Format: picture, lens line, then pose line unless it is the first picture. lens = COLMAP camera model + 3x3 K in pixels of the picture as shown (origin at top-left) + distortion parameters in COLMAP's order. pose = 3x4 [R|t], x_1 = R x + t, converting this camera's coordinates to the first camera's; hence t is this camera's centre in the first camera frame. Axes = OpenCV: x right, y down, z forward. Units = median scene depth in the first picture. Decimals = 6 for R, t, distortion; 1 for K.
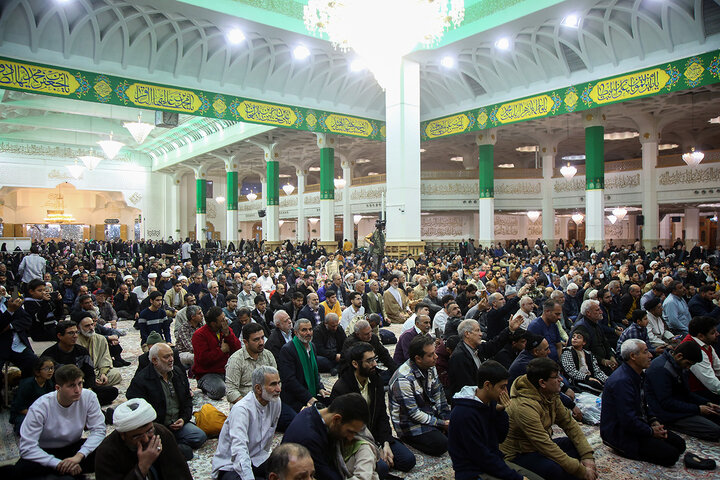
lens RADIAL K [[516.6, 0, 363.2], [0, 516.6, 240.1], [0, 0, 1]] dist [-0.070862, 0.036724]
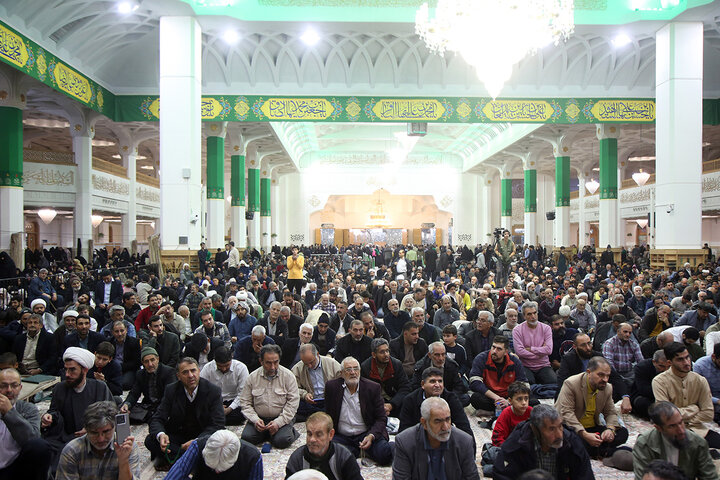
lens RADIAL K [[610.8, 0, 360.8], [0, 610.8, 241.9], [0, 0, 1]] dist [-0.050307, 0.023205]
pose [[0.800752, 0.005128, -0.598974, 0.228008], [-0.007942, 0.999966, -0.002056, -0.002726], [0.598944, 0.006404, 0.800766, -0.049008]]
